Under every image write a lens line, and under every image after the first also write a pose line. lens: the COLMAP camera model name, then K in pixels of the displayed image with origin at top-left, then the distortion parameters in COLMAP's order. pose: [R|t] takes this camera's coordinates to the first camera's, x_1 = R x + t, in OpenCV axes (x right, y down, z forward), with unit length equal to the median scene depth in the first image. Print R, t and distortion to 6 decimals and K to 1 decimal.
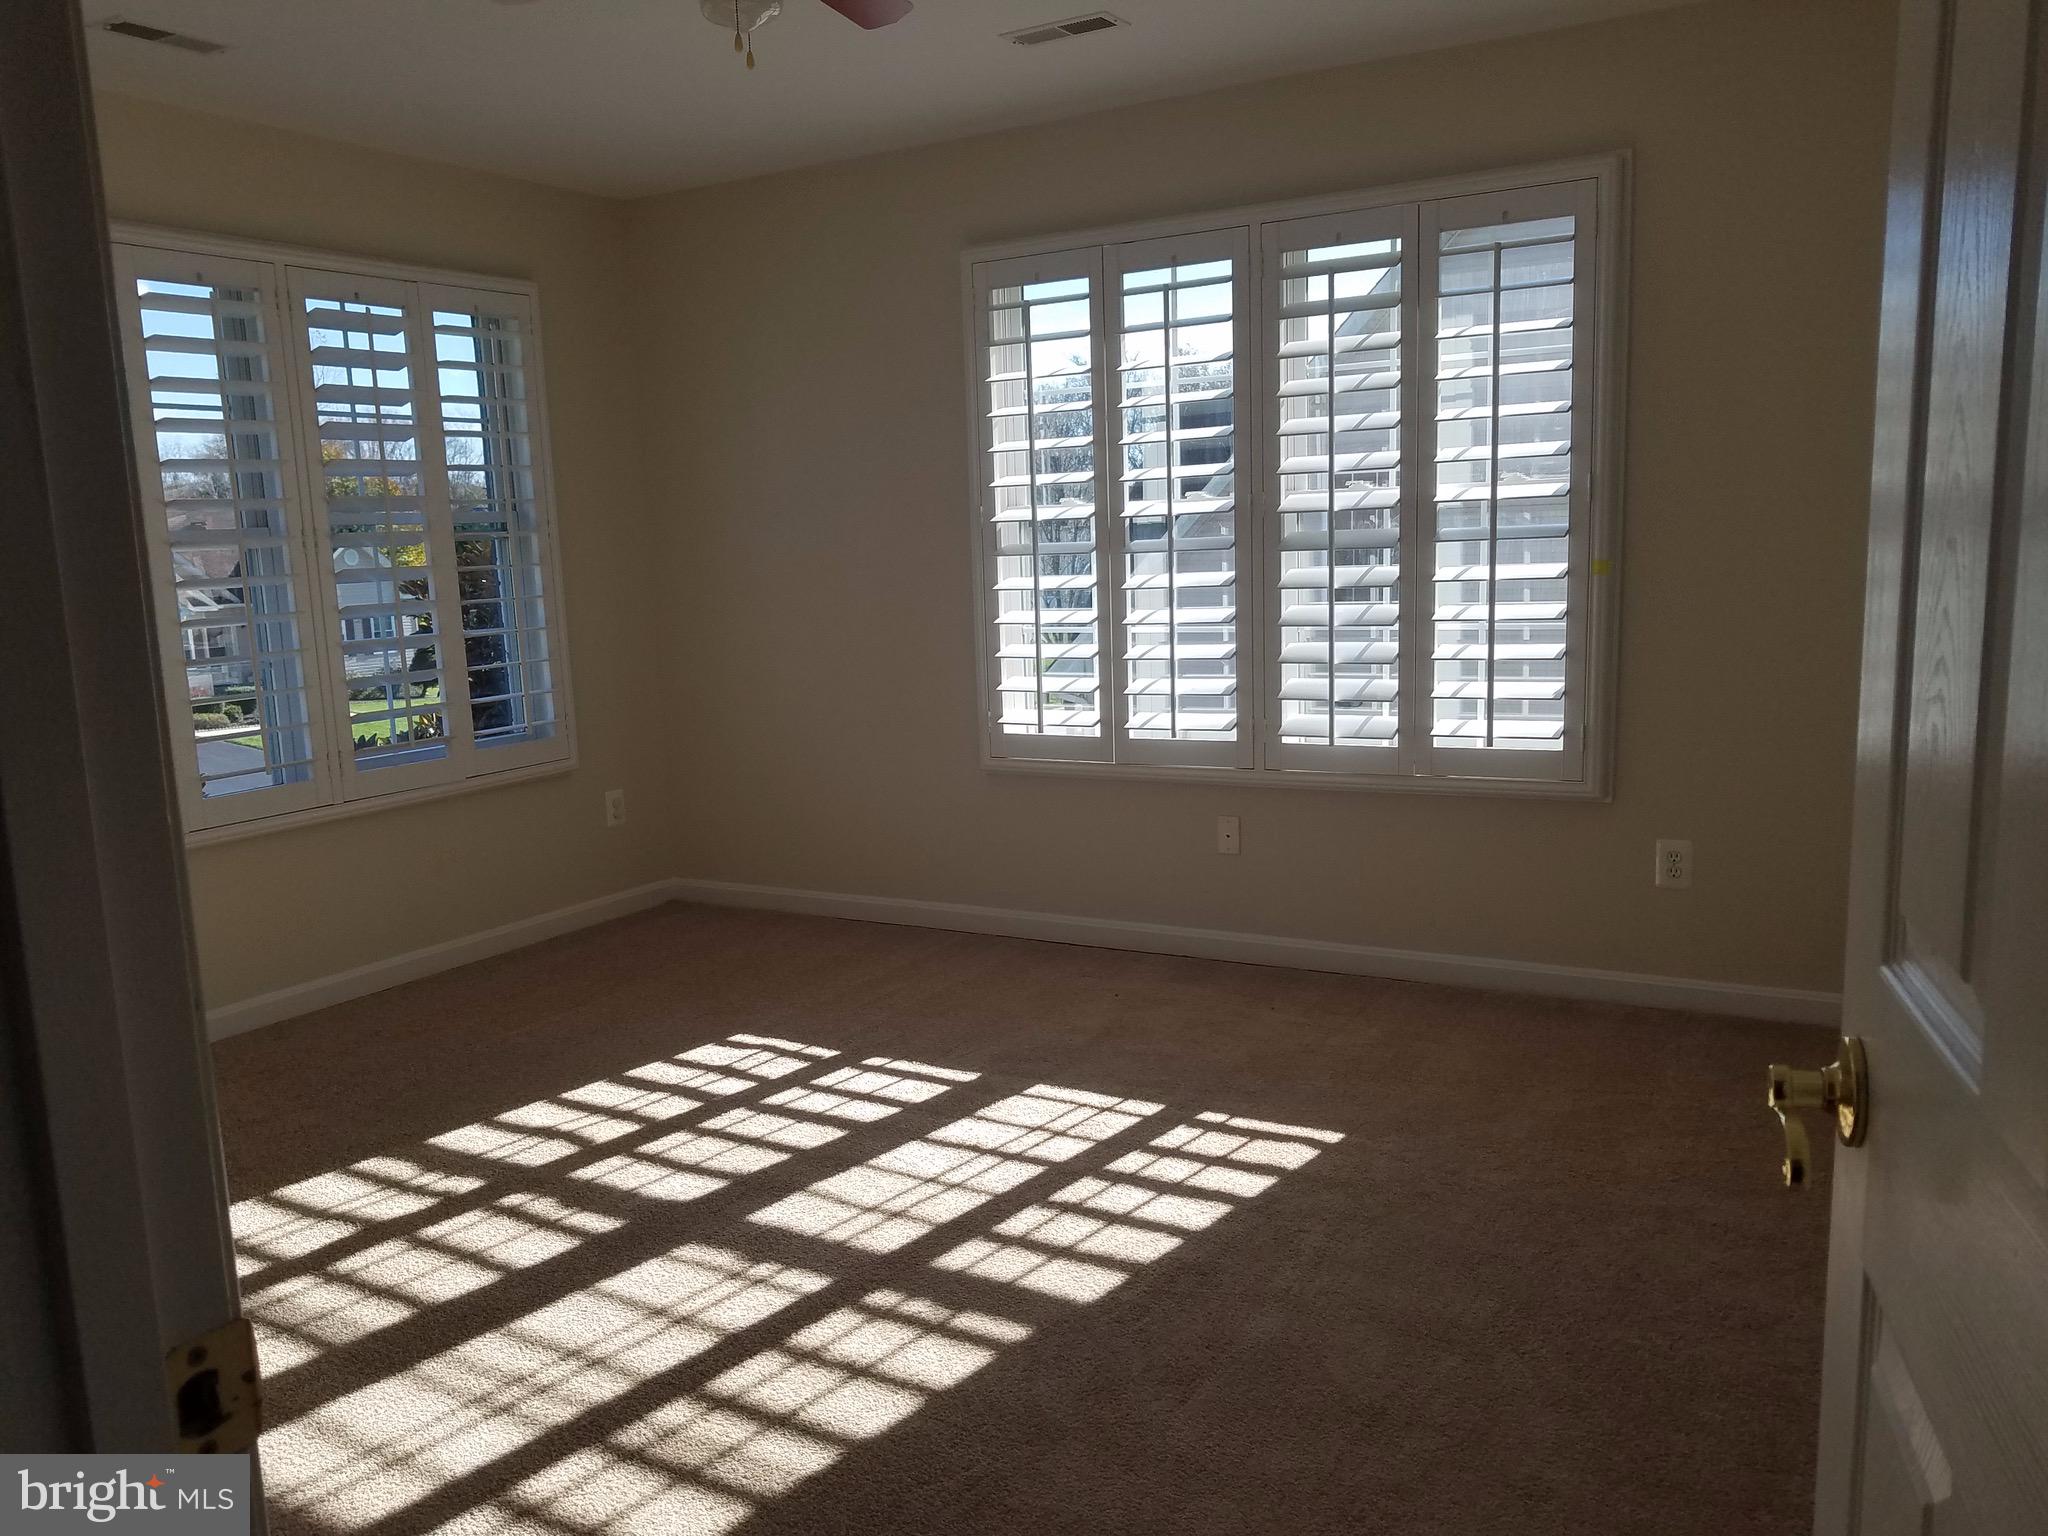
lens RADIAL K [[1564.4, 0, 1019.9], [0, 1564.4, 760.5], [0, 0, 1]] dist [-0.024326, 0.010624]
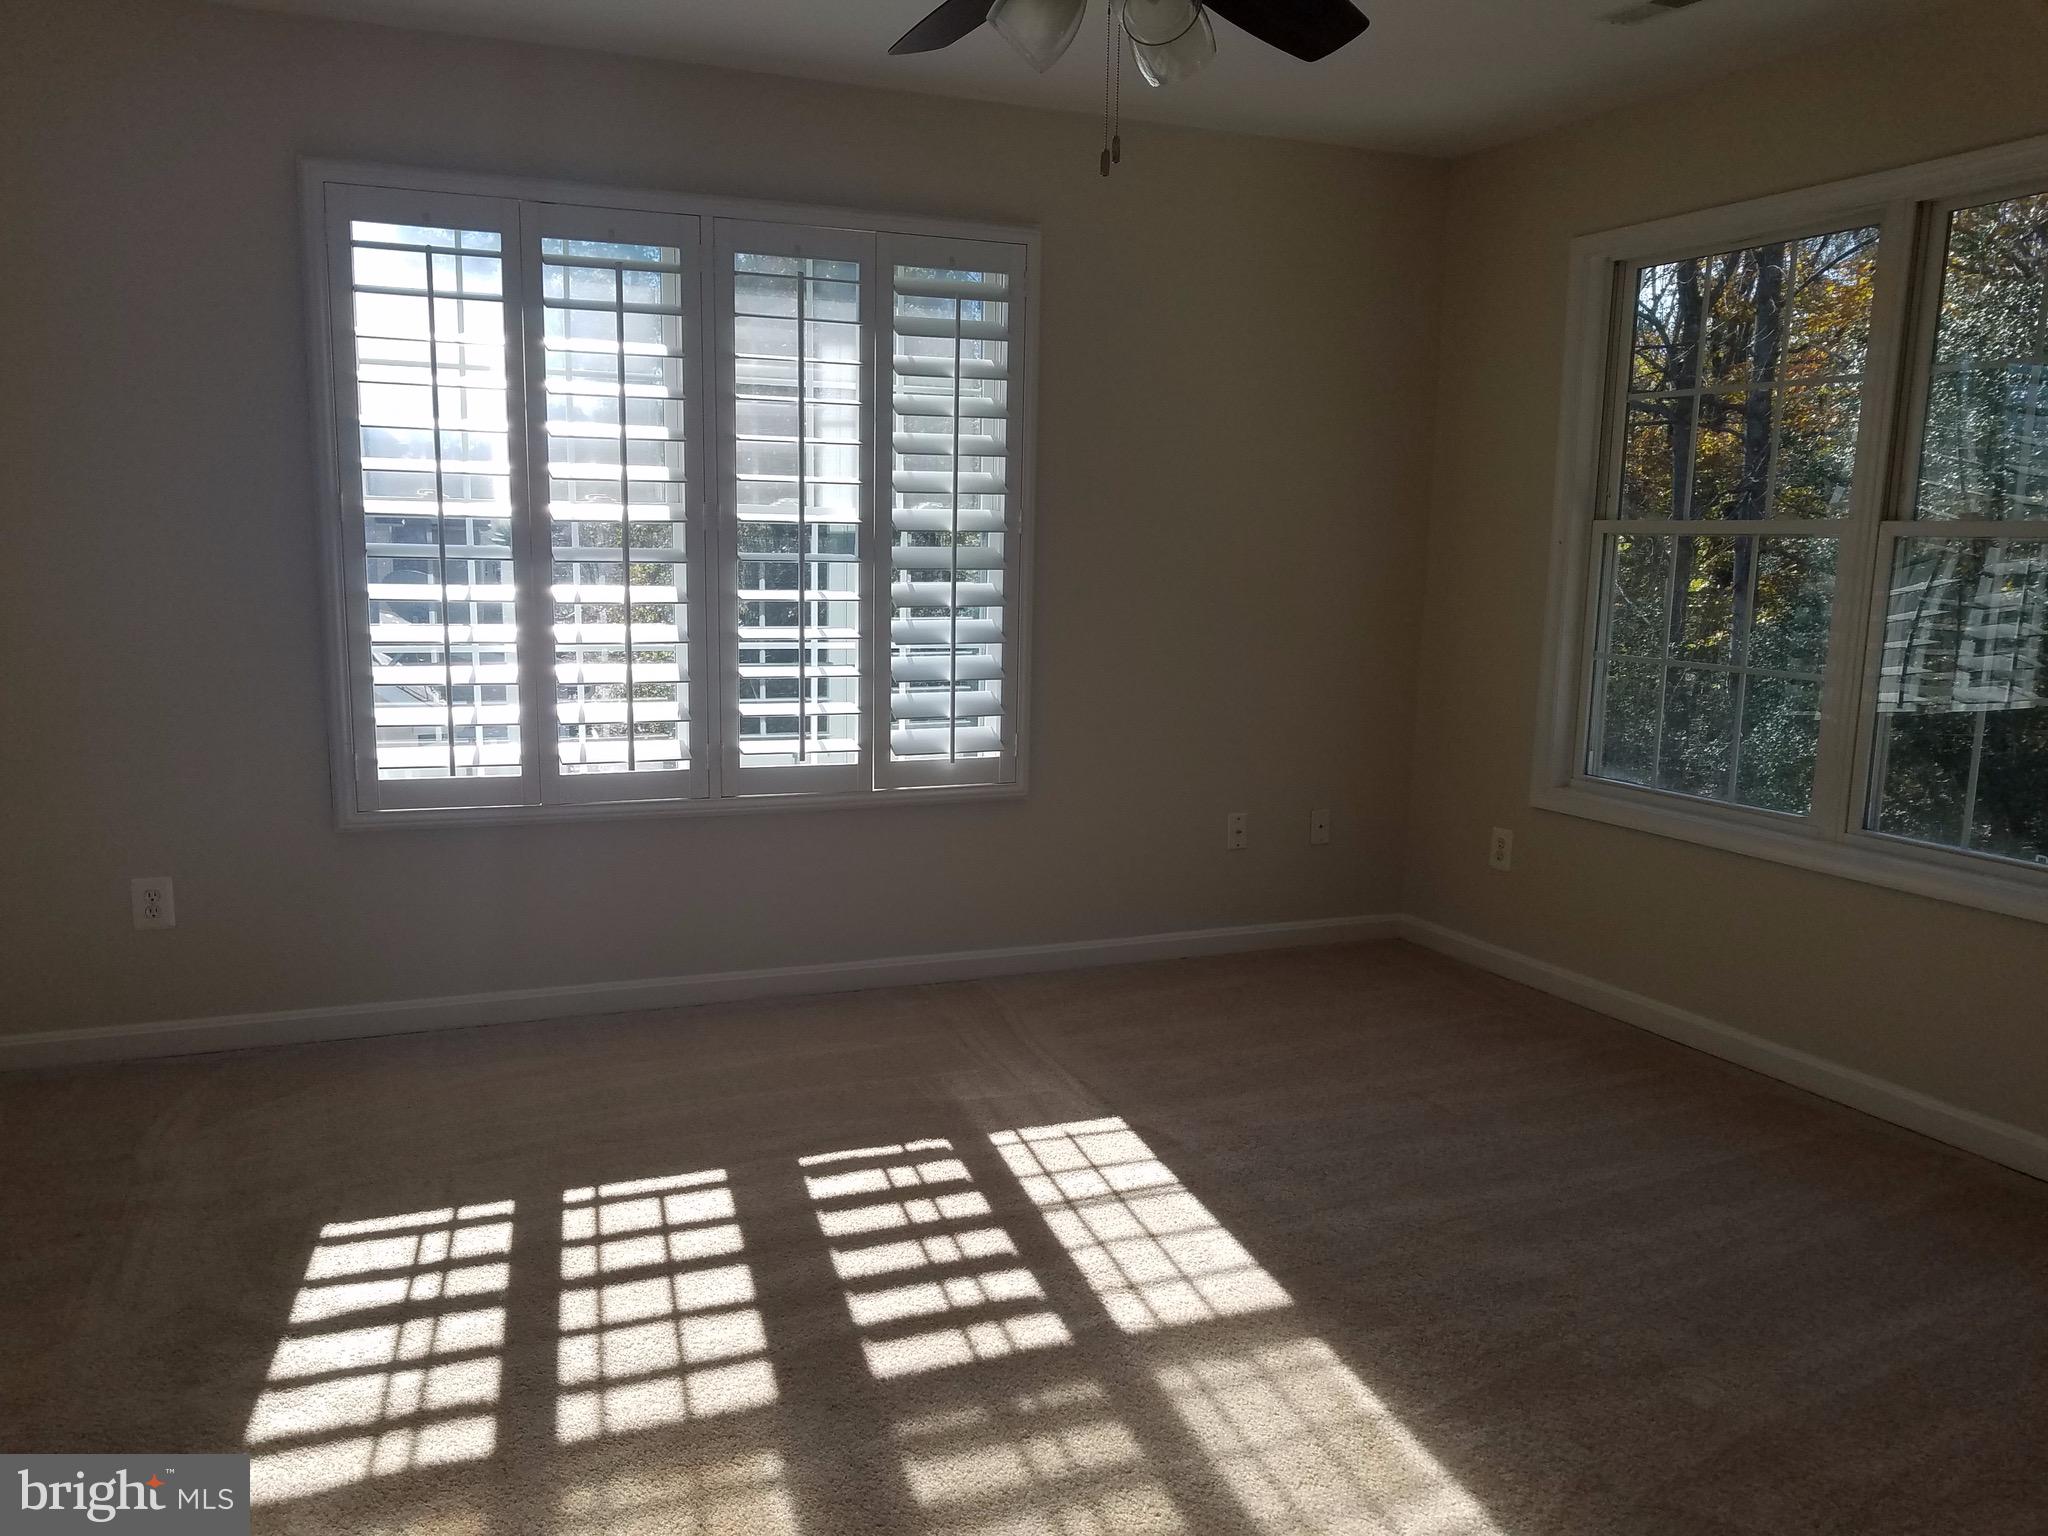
lens RADIAL K [[1564.4, 0, 1015.3], [0, 1564.4, 768.4], [0, 0, 1]] dist [-0.024326, 0.010624]
pose [[0.581967, -0.062703, 0.810791, -0.524739], [0.073790, 0.996982, 0.024137, -0.022385], [-0.809857, 0.045782, 0.584838, 0.315682]]
